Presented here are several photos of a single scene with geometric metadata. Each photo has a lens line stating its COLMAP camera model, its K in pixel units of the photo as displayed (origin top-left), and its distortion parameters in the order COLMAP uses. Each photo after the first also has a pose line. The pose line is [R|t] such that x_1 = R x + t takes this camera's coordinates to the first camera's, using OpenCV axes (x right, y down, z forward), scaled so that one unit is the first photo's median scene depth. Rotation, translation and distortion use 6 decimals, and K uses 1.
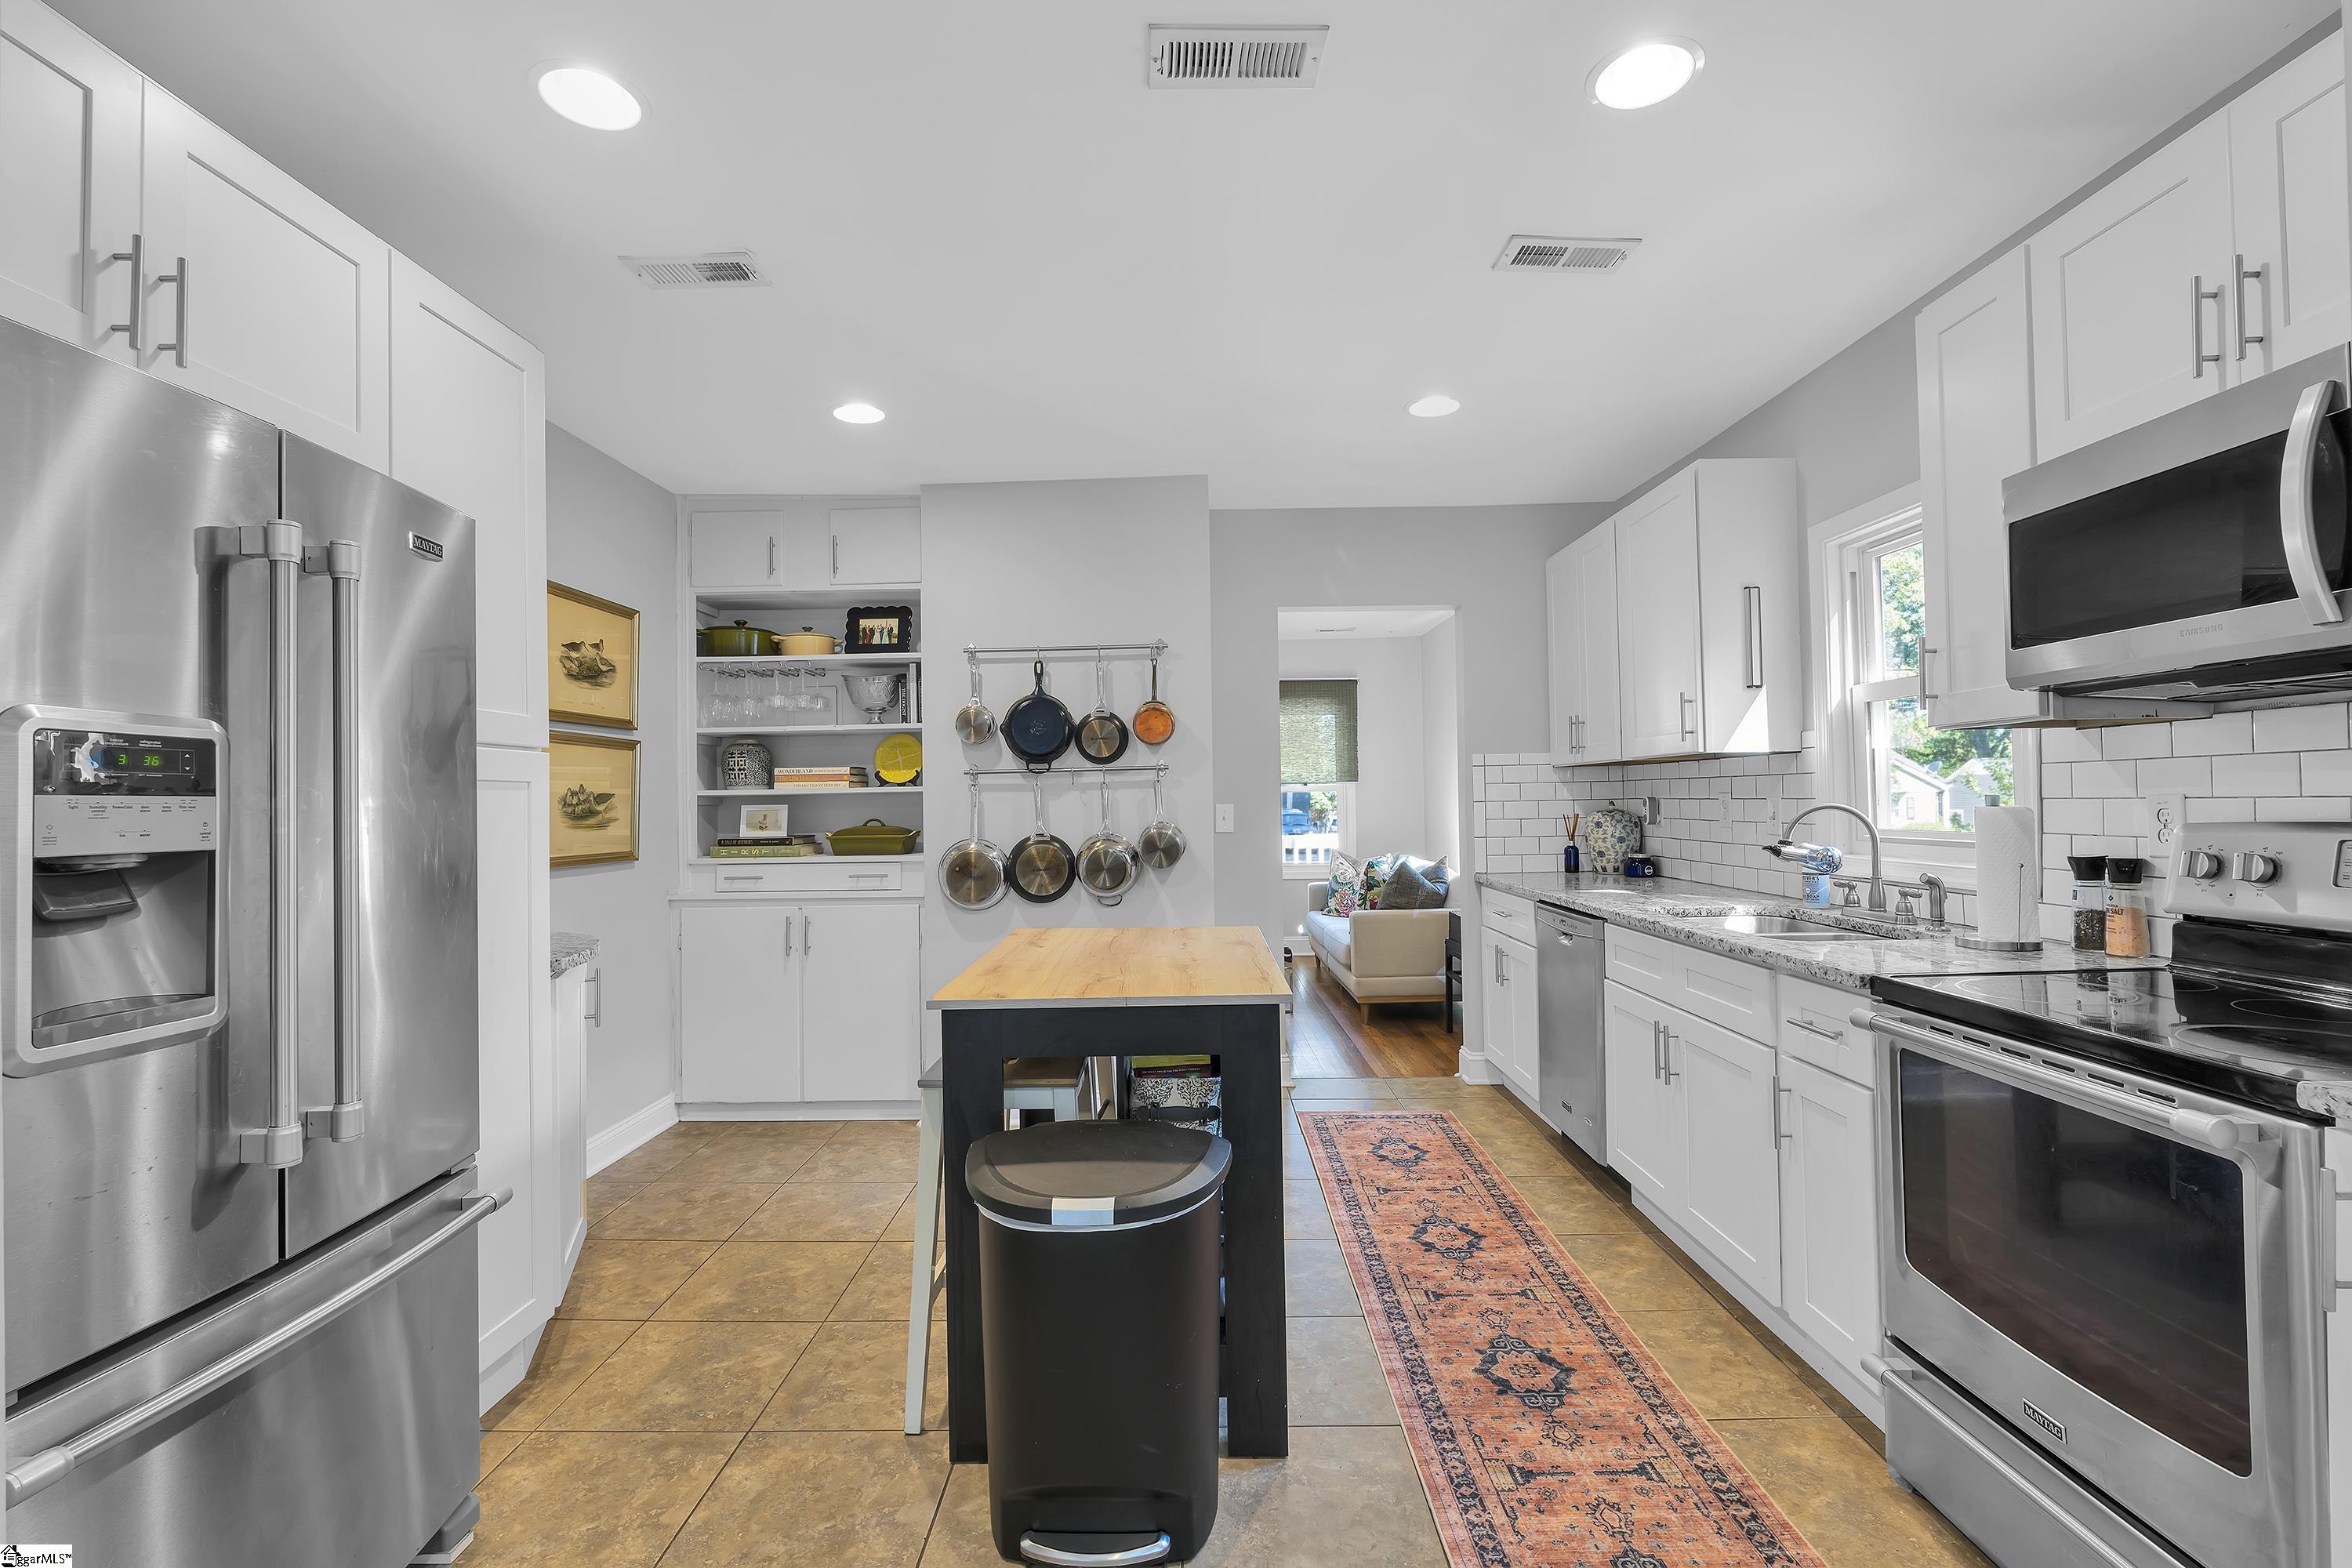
lens RADIAL K [[1038.8, 0, 1161.9], [0, 1038.8, 788.9], [0, 0, 1]] dist [-0.007233, 0.002360]
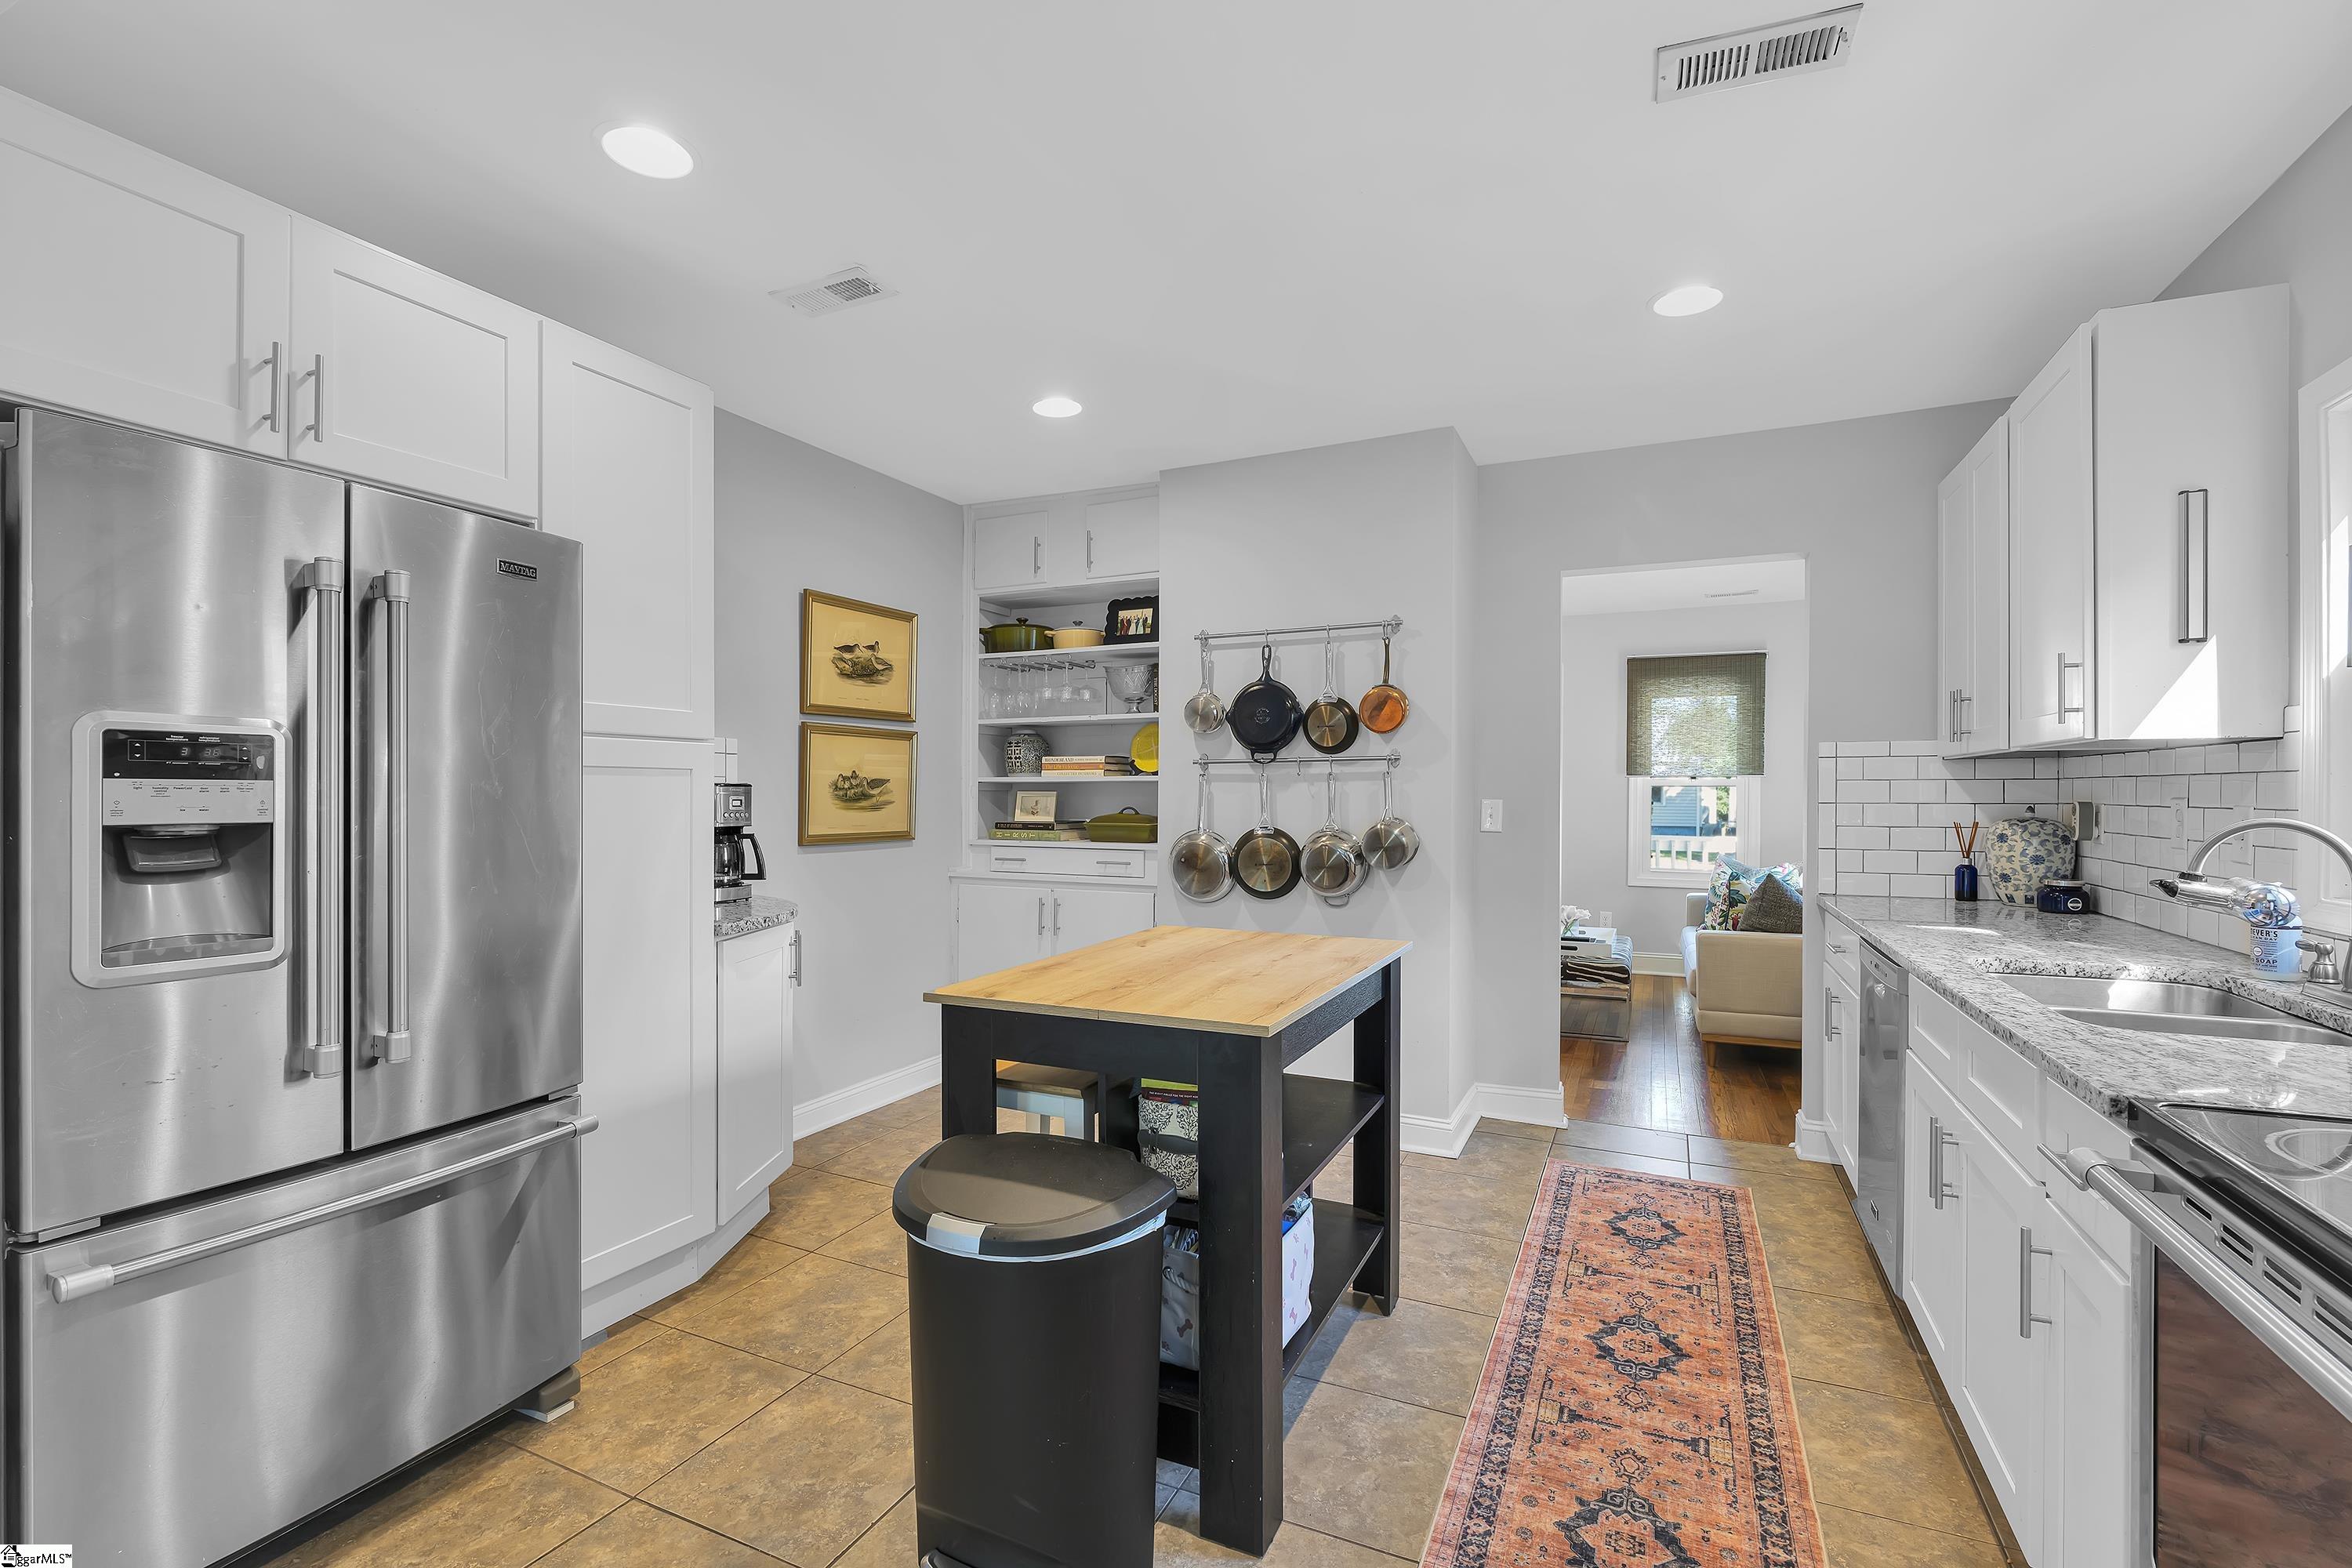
lens RADIAL K [[1038.8, 0, 1168.1], [0, 1038.8, 801.5], [0, 0, 1]] dist [-0.007233, 0.002360]
pose [[0.911487, 0.020977, -0.410794, 0.268575], [-0.011276, 0.999598, 0.026023, -0.005400], [0.411175, -0.019088, 0.911357, 0.131341]]
